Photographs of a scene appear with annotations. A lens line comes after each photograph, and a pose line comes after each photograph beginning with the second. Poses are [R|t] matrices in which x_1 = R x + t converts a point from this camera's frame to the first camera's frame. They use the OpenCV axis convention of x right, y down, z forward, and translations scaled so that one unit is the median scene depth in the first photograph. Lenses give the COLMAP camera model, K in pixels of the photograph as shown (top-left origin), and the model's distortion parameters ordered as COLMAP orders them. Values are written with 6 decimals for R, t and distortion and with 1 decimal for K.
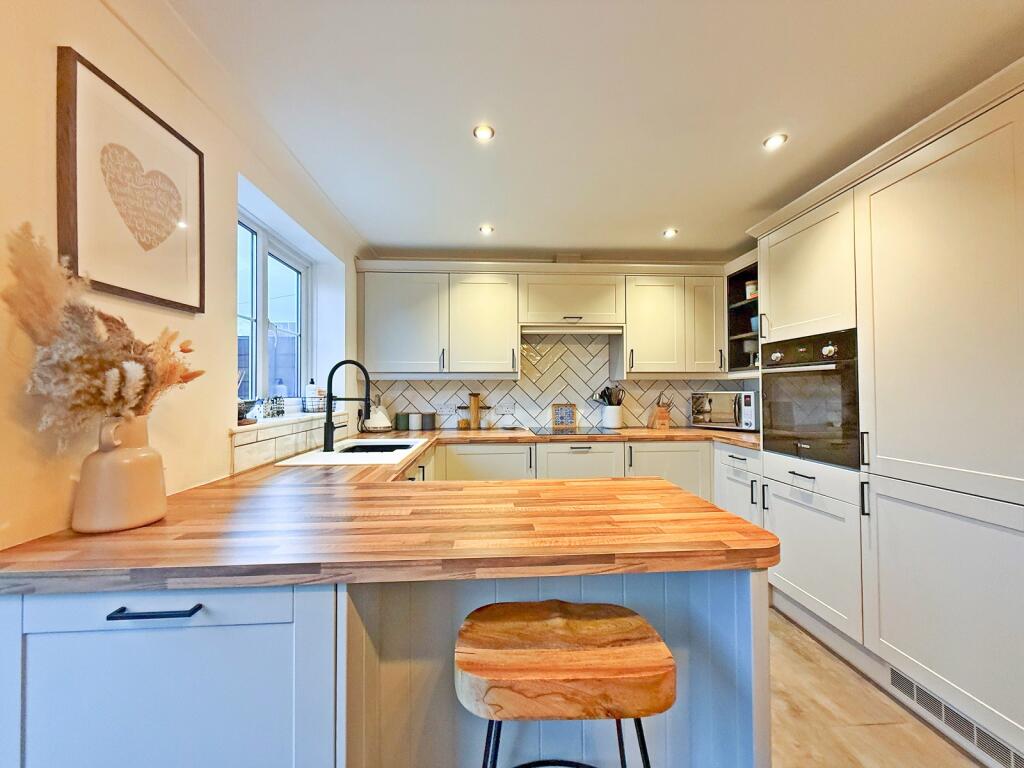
lens RADIAL K [[413.2, 0, 510.0], [0, 413.2, 385.7], [0, 0, 1]] dist [-0.001664, 0.000009]
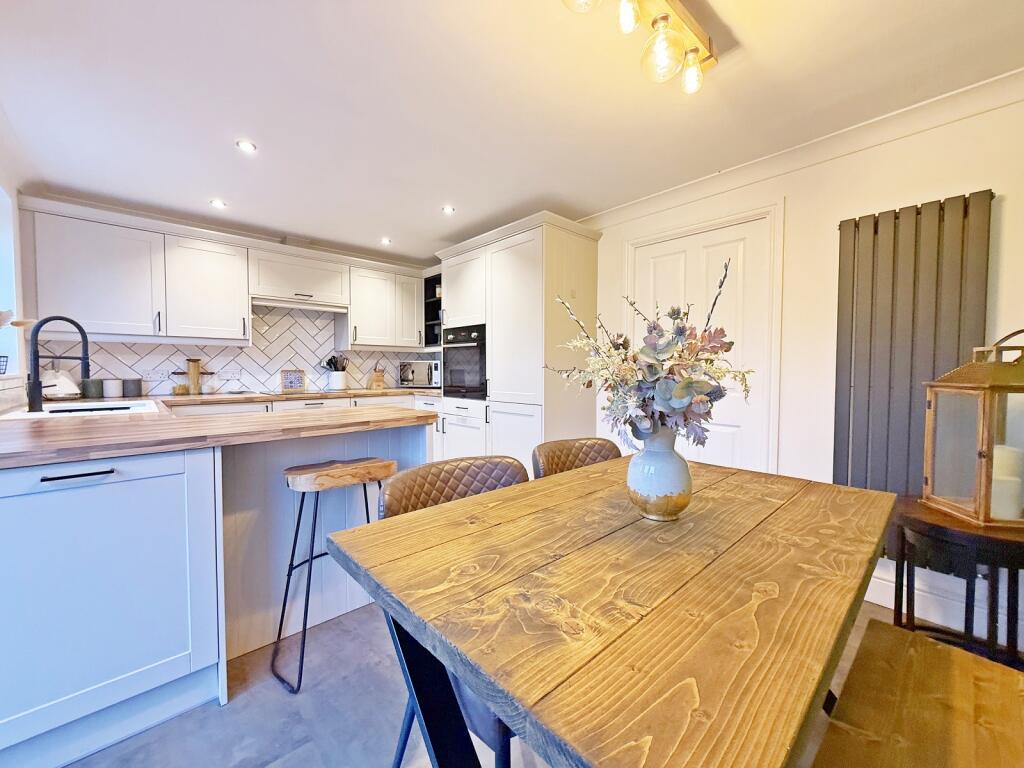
lens RADIAL K [[413.2, 0, 513.1], [0, 413.2, 383.7], [0, 0, 1]] dist [-0.001664, 0.000009]
pose [[0.772901, -0.015889, 0.634327, -0.134868], [-0.014635, 0.998974, 0.042855, 0.026694], [-0.634358, -0.042406, 0.771876, -0.287274]]
